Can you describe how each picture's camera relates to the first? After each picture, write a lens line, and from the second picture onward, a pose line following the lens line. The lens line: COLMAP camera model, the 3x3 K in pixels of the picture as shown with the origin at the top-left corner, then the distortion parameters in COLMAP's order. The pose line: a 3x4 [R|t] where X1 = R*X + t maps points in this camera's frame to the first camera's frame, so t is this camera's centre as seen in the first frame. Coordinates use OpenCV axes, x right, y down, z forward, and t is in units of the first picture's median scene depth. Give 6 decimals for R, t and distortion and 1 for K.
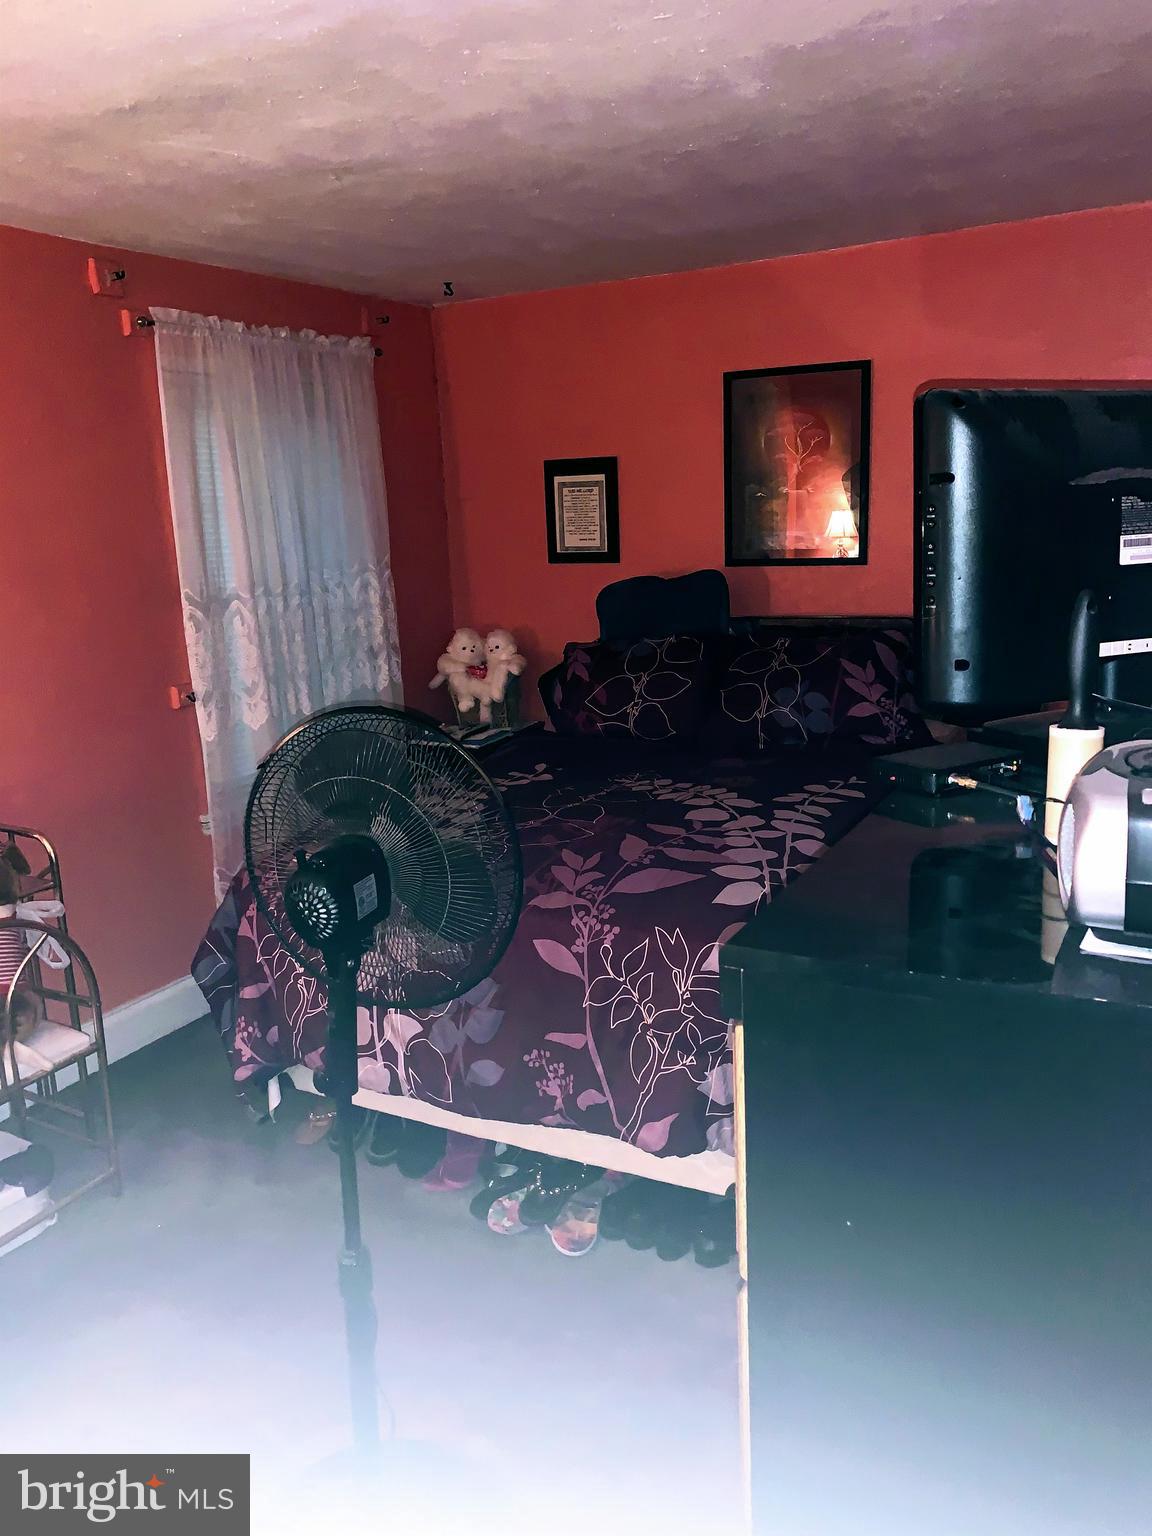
lens RADIAL K [[1176.9, 0, 577.5], [0, 1176.9, 737.6], [0, 0, 1]] dist [0.133417, -0.211576]
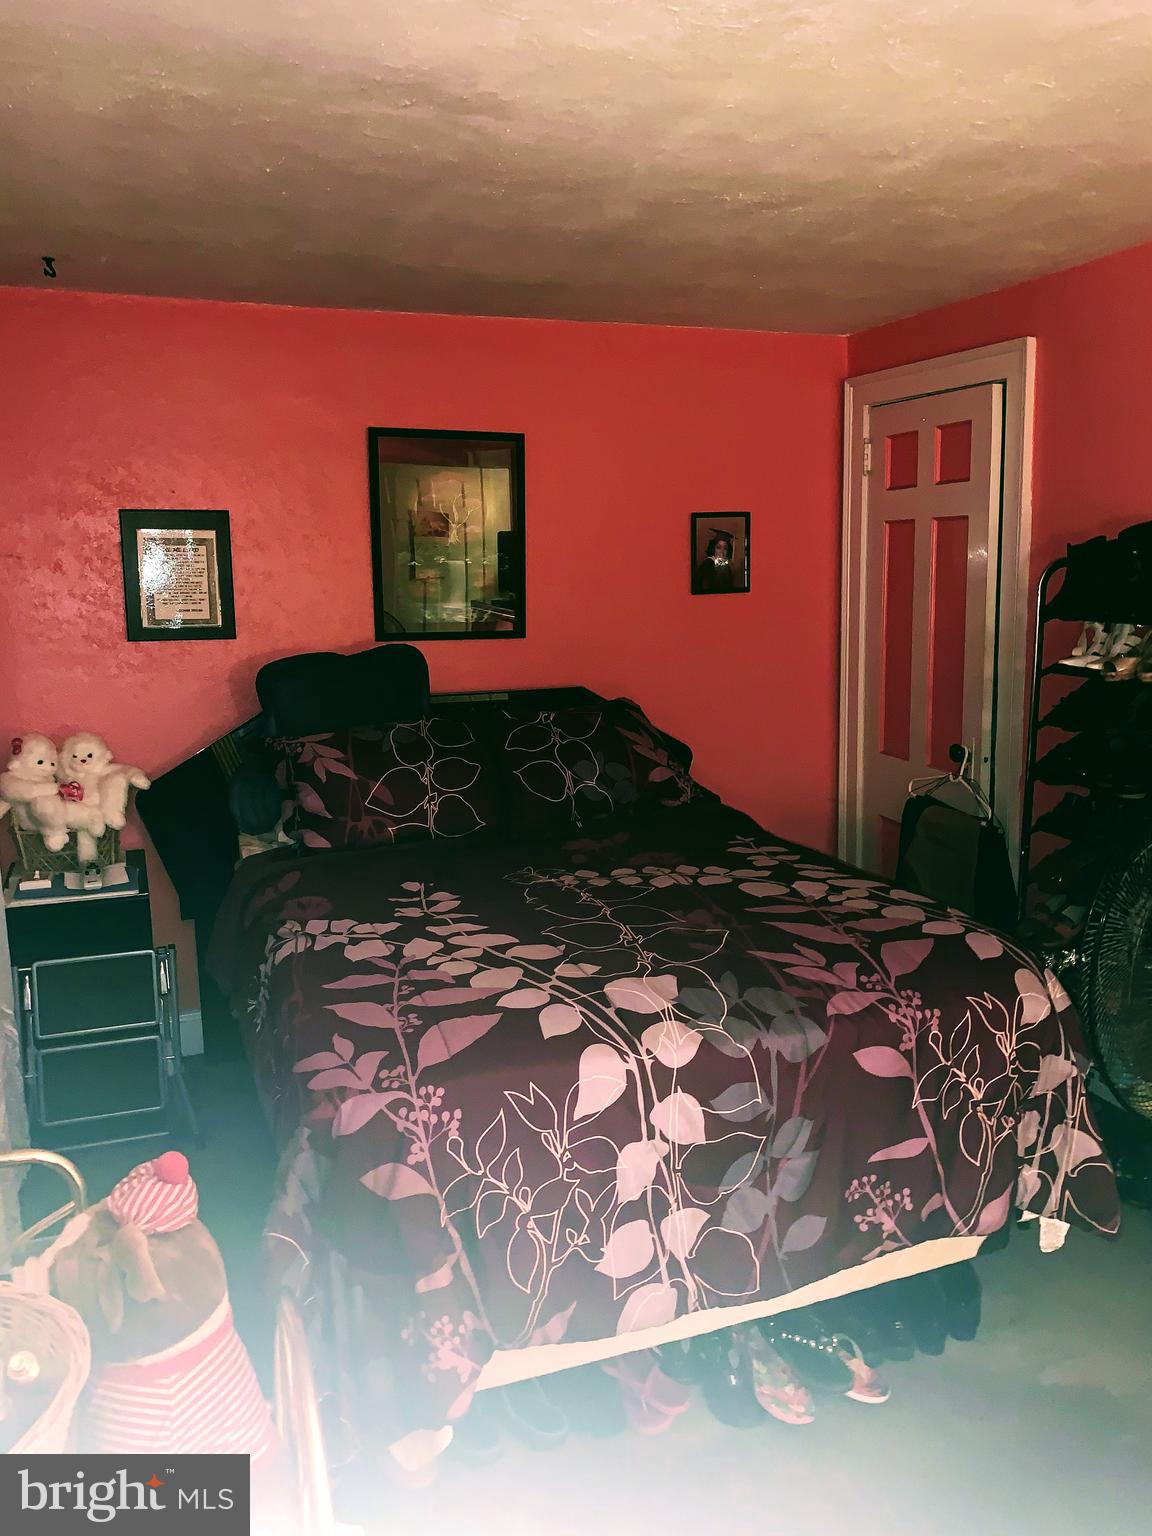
lens RADIAL K [[1169.6, 0, 578.4], [0, 1169.6, 749.7], [0, 0, 1]] dist [0.055091, -0.093553]
pose [[0.656053, -0.084997, 0.749913, -0.731370], [0.132403, 0.991190, -0.003487, -0.066231], [-0.743010, 0.101579, 0.661527, 0.513341]]
